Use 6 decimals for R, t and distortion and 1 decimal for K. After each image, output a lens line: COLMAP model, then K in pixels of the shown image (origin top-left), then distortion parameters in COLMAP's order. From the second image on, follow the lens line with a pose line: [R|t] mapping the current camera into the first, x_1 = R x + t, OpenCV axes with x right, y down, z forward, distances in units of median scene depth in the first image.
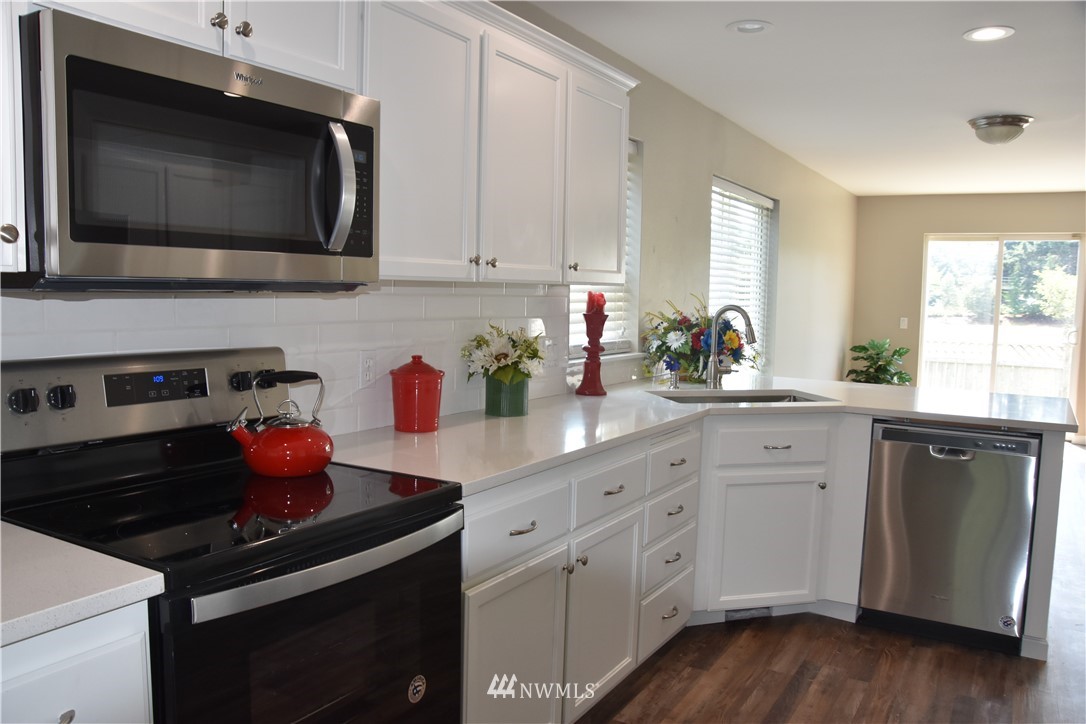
lens RADIAL K [[846.8, 0, 559.2], [0, 846.8, 373.4], [0, 0, 1]] dist [-0.116497, 0.093472]
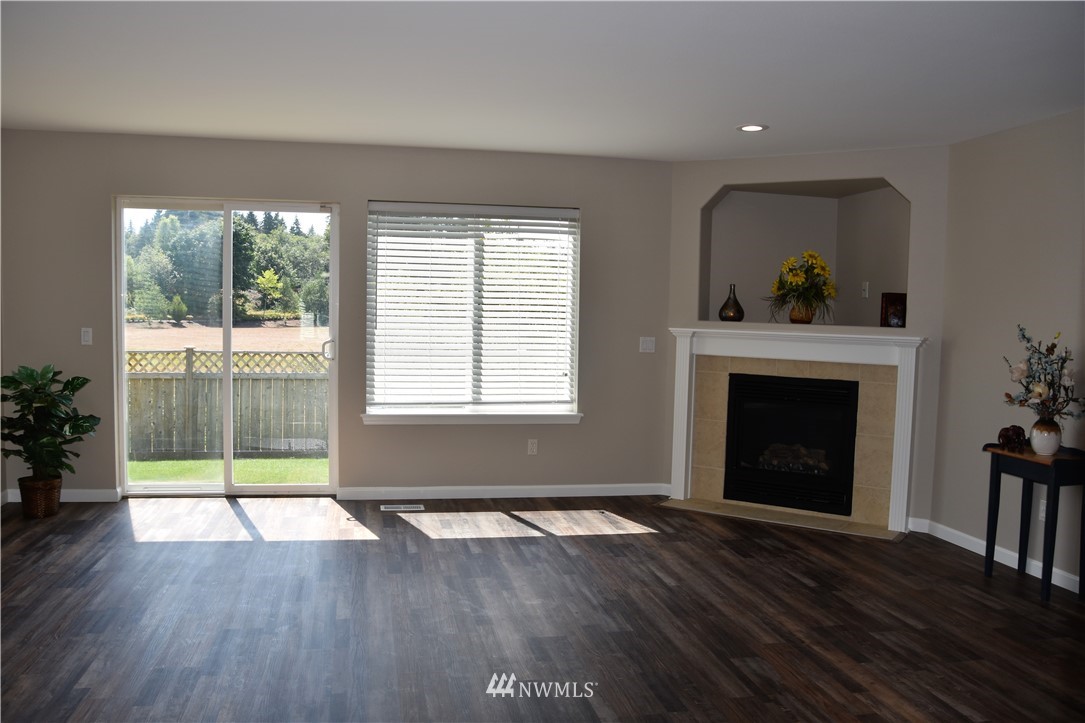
lens RADIAL K [[880.4, 0, 537.5], [0, 880.4, 372.7], [0, 0, 1]] dist [-0.136483, 0.114579]
pose [[0.756749, -0.051318, 0.651688, 0.623988], [0.056777, 0.998306, 0.012682, -0.054570], [-0.651235, 0.027404, 0.758381, 0.722425]]
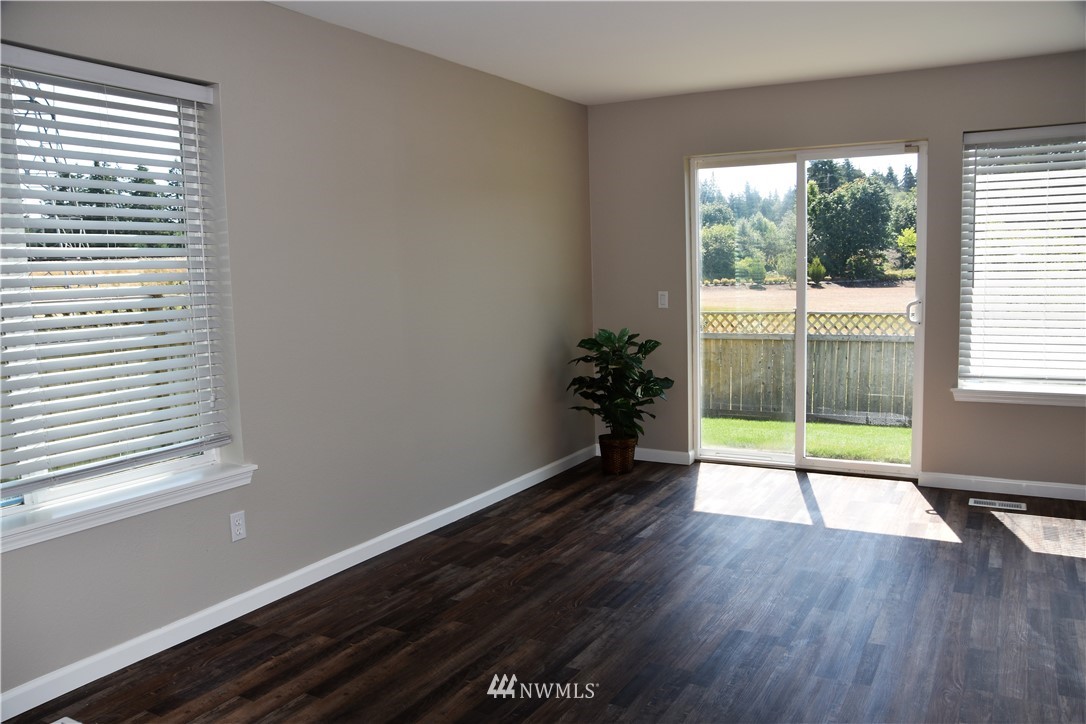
lens RADIAL K [[859.8, 0, 541.4], [0, 859.8, 374.8], [0, 0, 1]] dist [-0.140598, 0.120429]
pose [[0.998986, -0.044967, -0.002061, 0.800062], [0.045005, 0.998663, 0.025414, -0.059968], [0.000915, -0.025481, 0.999675, 0.860437]]
